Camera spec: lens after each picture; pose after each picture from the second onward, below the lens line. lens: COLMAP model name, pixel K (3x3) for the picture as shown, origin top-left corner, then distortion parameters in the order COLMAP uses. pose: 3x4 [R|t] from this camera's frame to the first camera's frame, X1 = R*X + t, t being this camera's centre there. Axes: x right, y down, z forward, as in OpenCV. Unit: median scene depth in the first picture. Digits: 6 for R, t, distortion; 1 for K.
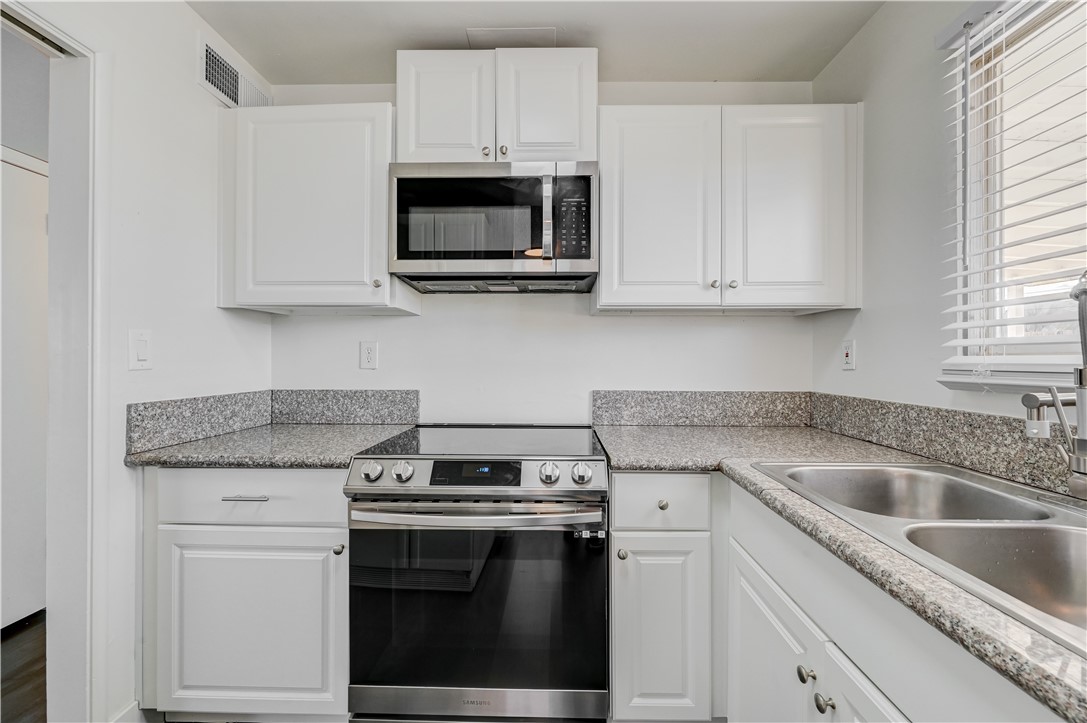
lens RADIAL K [[432.3, 0, 545.5], [0, 432.3, 358.4], [0, 0, 1]] dist [-0.001134, 0.000107]
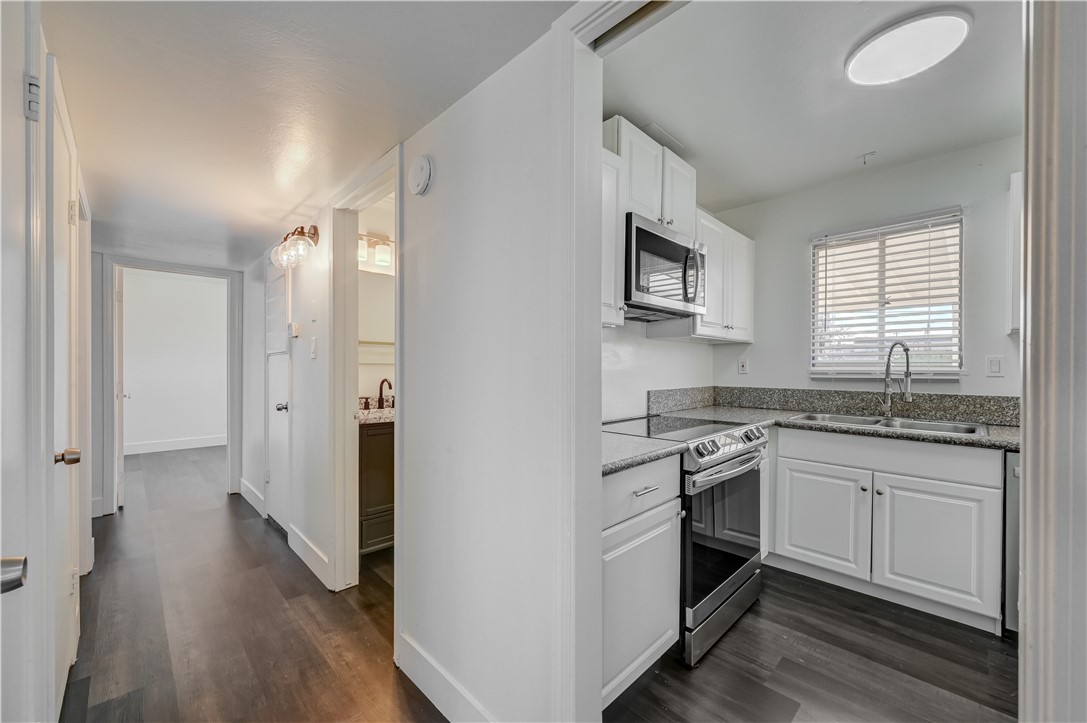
lens RADIAL K [[432.3, 0, 543.2], [0, 432.3, 368.4], [0, 0, 1]] dist [-0.001134, 0.000107]
pose [[0.685399, -0.005020, 0.728150, -1.268788], [-0.000879, 0.999970, 0.007722, -0.010606], [-0.728167, -0.005933, 0.685374, 0.296065]]
